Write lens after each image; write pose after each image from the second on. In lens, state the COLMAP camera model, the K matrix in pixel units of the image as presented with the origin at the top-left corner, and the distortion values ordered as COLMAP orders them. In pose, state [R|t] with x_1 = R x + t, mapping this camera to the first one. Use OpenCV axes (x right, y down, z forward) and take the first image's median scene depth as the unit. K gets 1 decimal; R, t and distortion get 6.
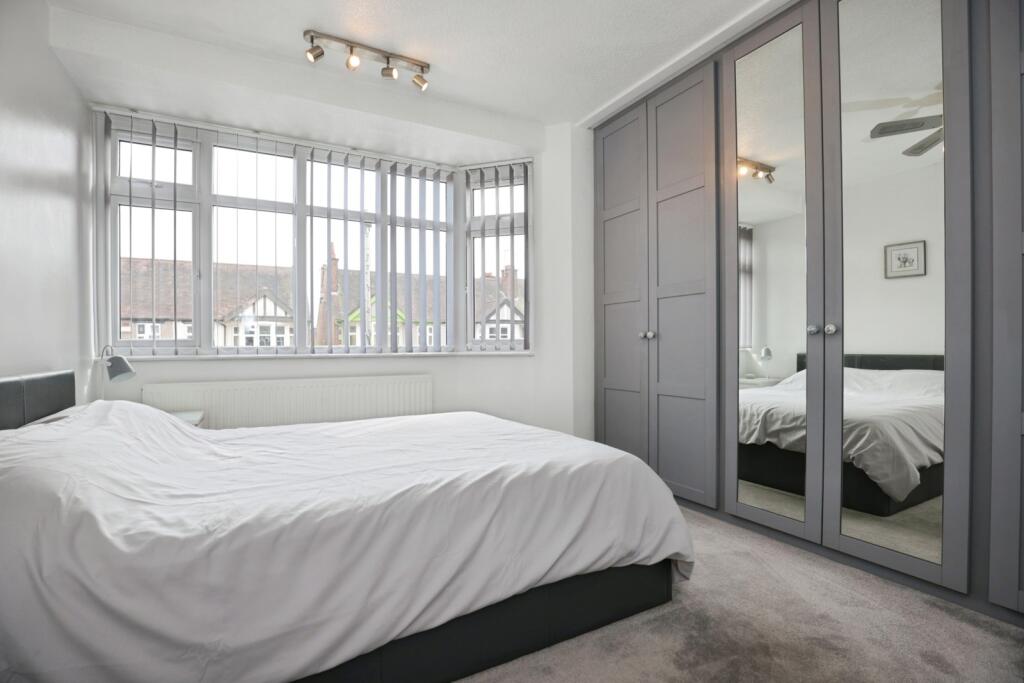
lens RADIAL K [[474.5, 0, 510.2], [0, 474.5, 346.6], [0, 0, 1]] dist [-0.012964, 0.000123]
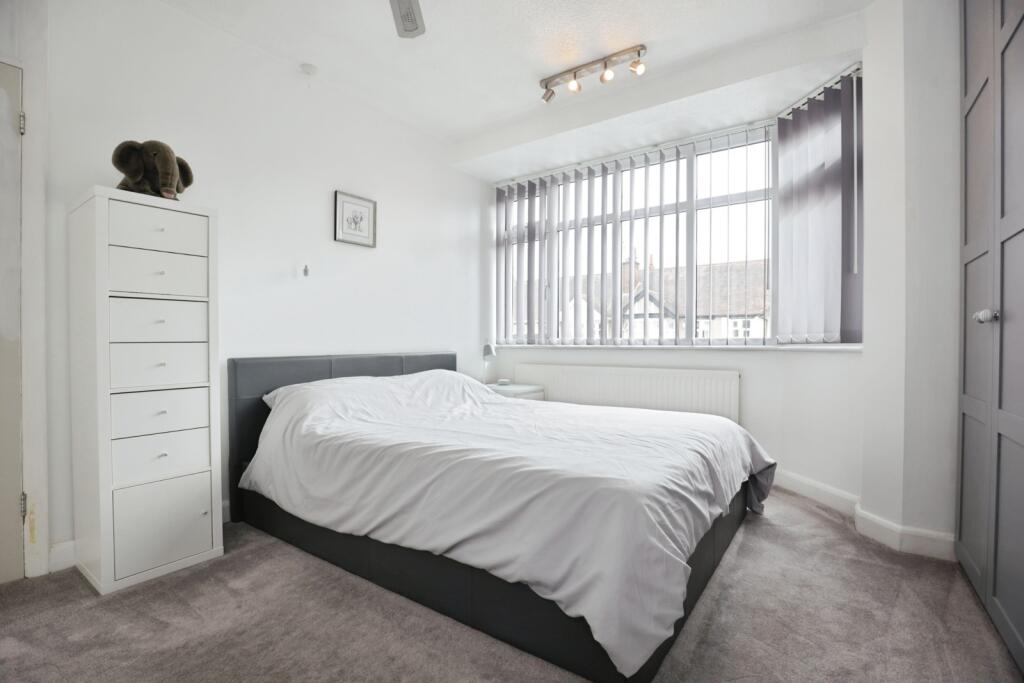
lens RADIAL K [[490.1, 0, 512.0], [0, 490.1, 341.5], [0, 0, 1]] dist [0.025426, 0.000077]
pose [[0.460458, 0.000147, -0.887682, 0.505497], [0.002434, 0.999996, 0.001429, 0.001268], [0.887678, -0.002819, 0.460456, 0.255853]]
